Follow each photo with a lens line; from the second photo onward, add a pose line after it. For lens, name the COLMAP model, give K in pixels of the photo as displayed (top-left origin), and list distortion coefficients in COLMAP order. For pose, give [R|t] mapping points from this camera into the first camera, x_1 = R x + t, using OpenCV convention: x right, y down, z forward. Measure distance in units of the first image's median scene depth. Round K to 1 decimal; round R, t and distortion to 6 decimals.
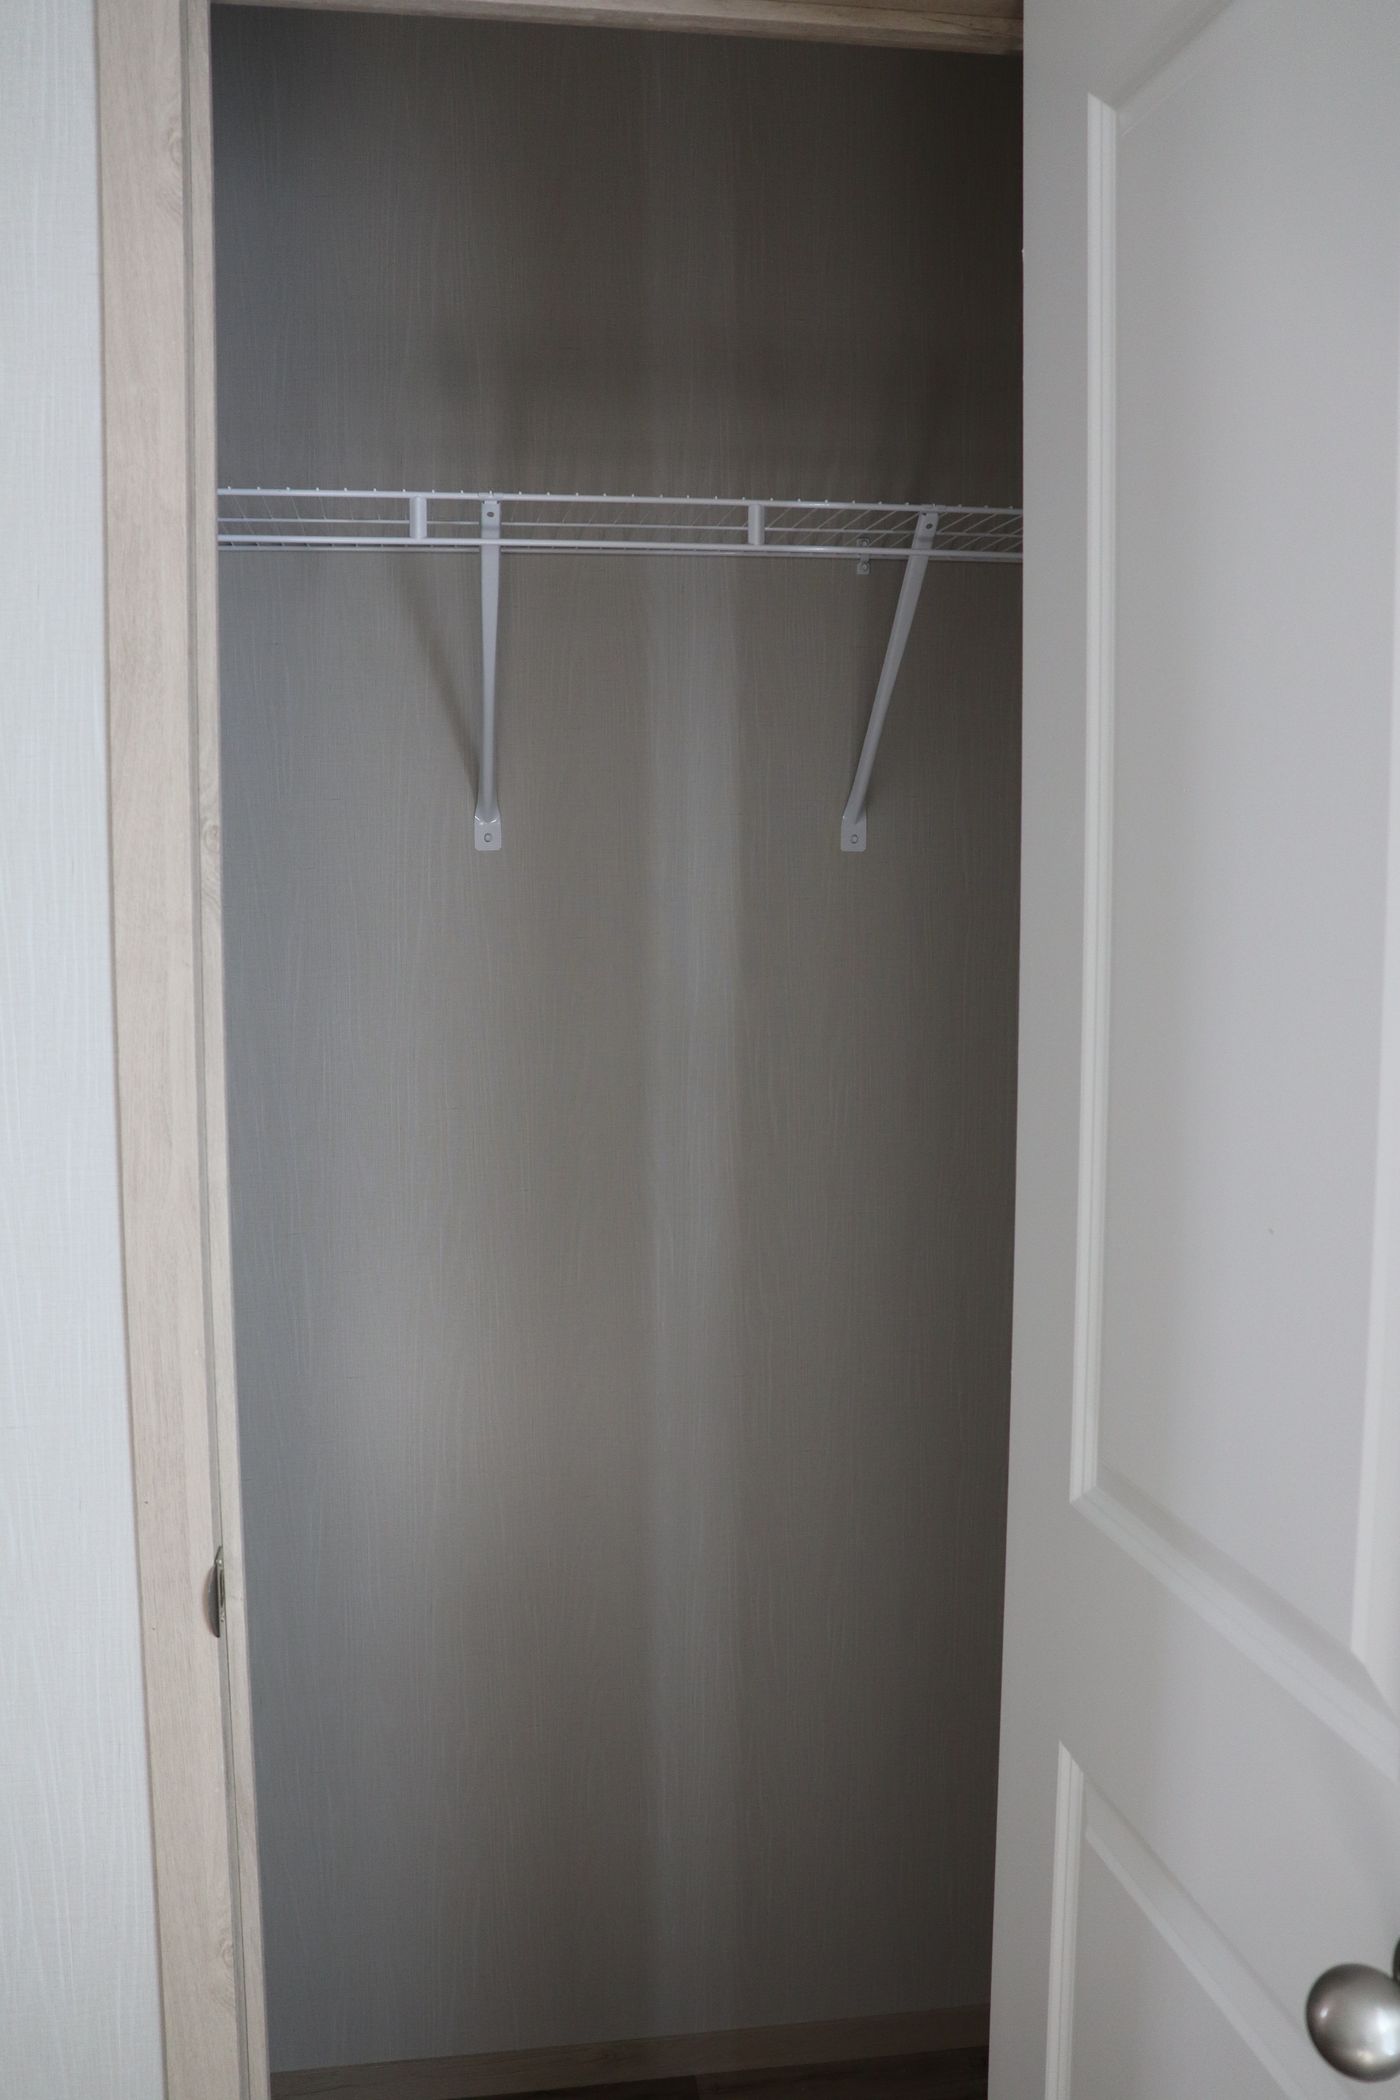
lens RADIAL K [[1769.7, 0, 701.0], [0, 1769.7, 1059.3], [0, 0, 1]] dist [-0.137785, 0.130609]
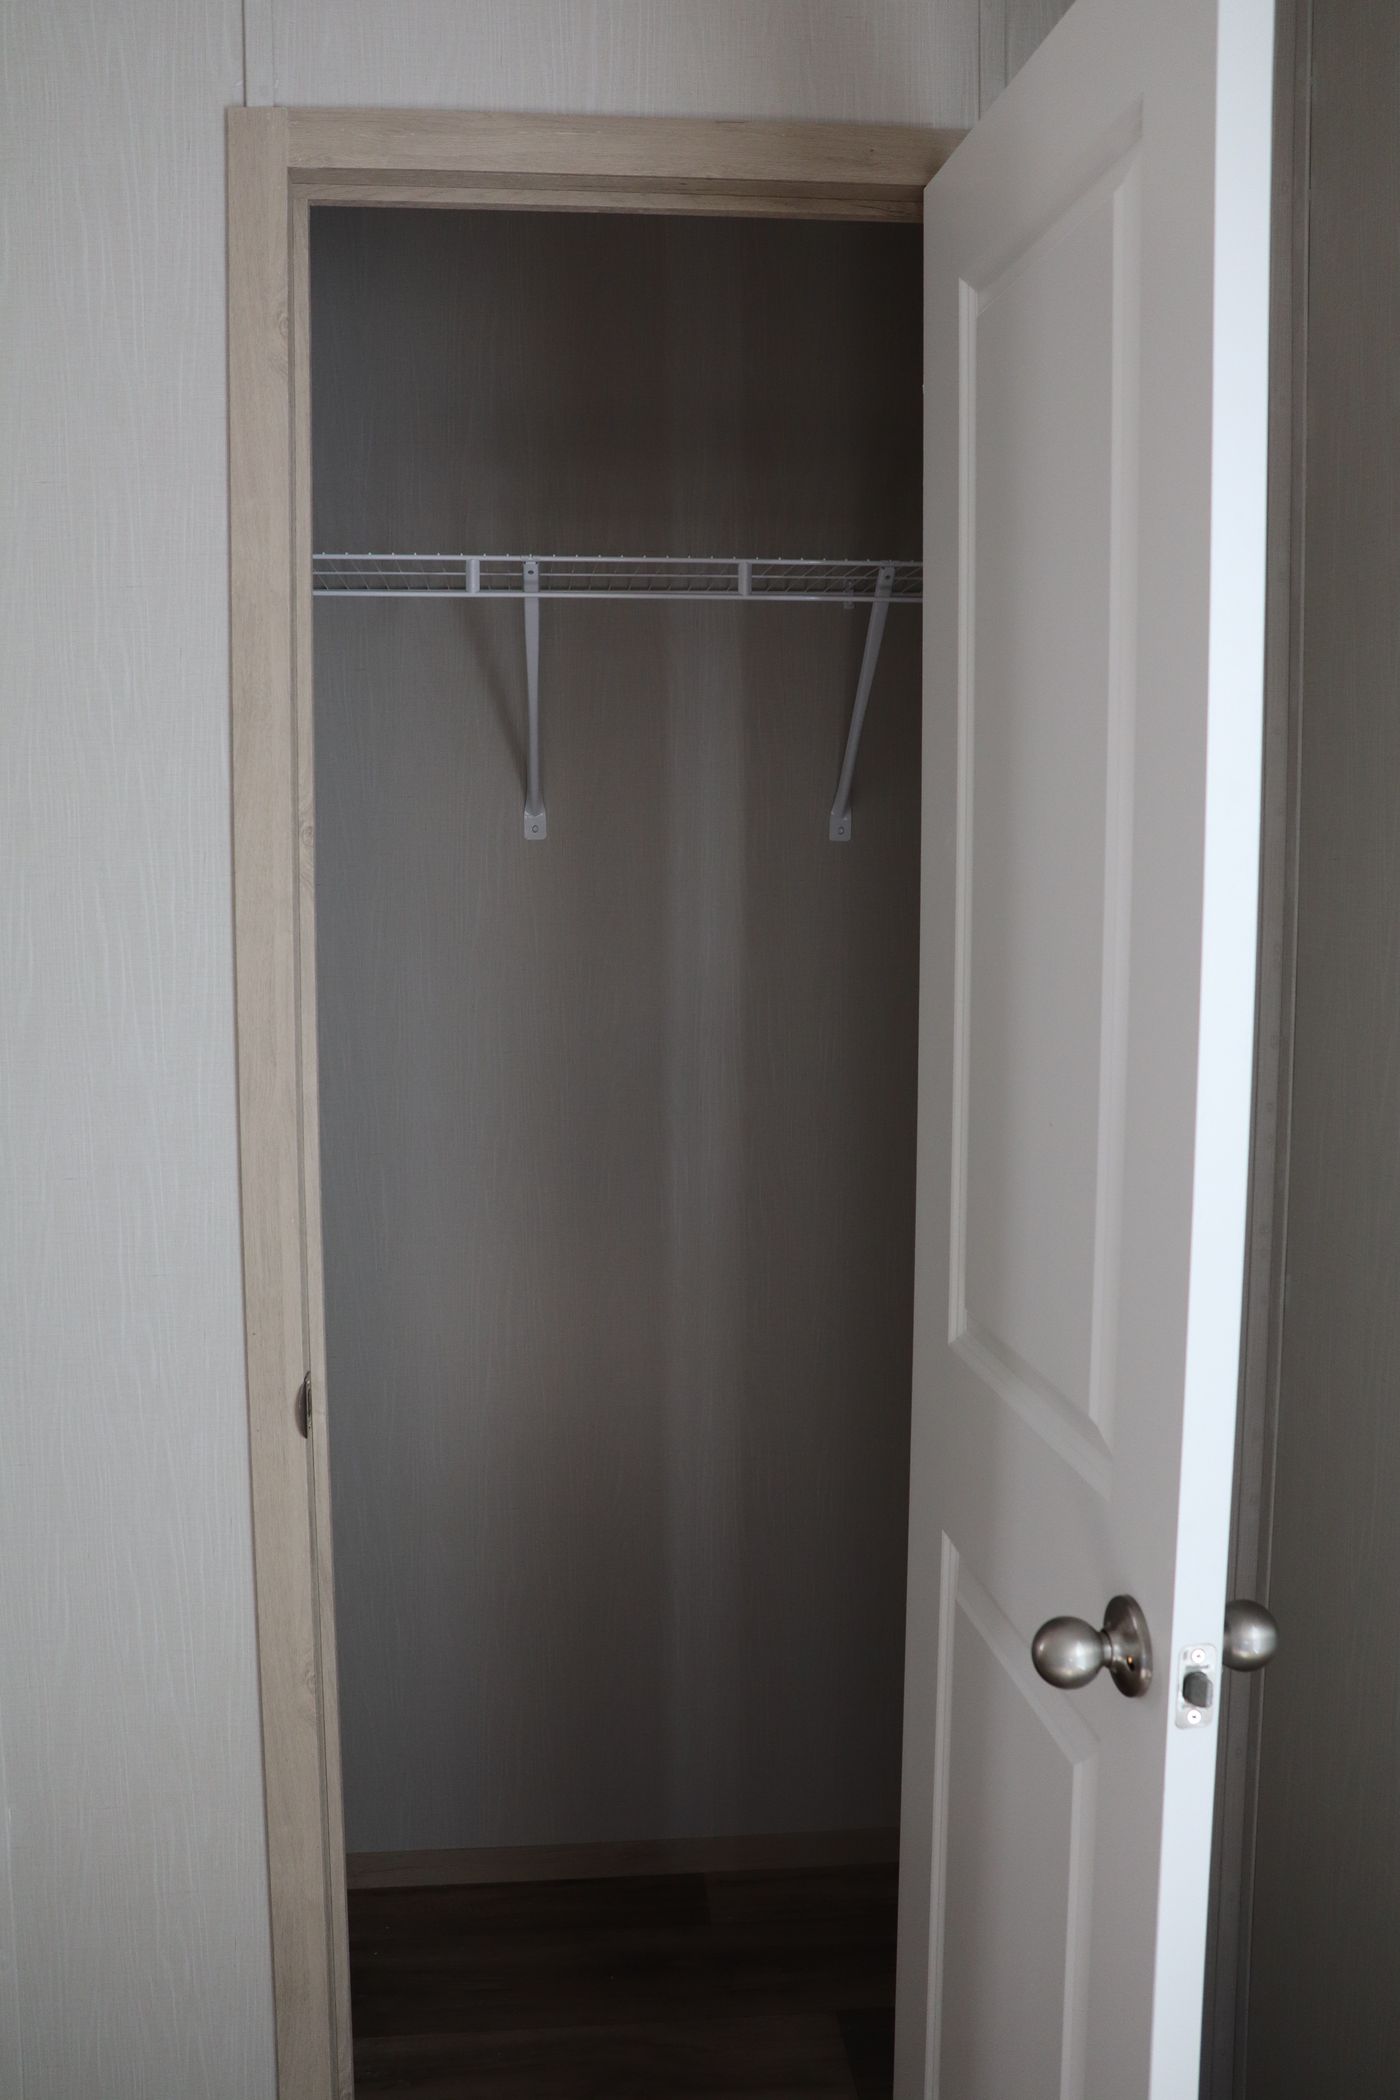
lens RADIAL K [[1772.8, 0, 705.6], [0, 1772.8, 1044.8], [0, 0, 1]] dist [-0.135859, 0.129664]
pose [[0.998565, 0.008891, -0.052811, 0.094746], [-0.008590, 0.999946, 0.005923, 0.022353], [0.052860, -0.005460, 0.998587, -0.320530]]
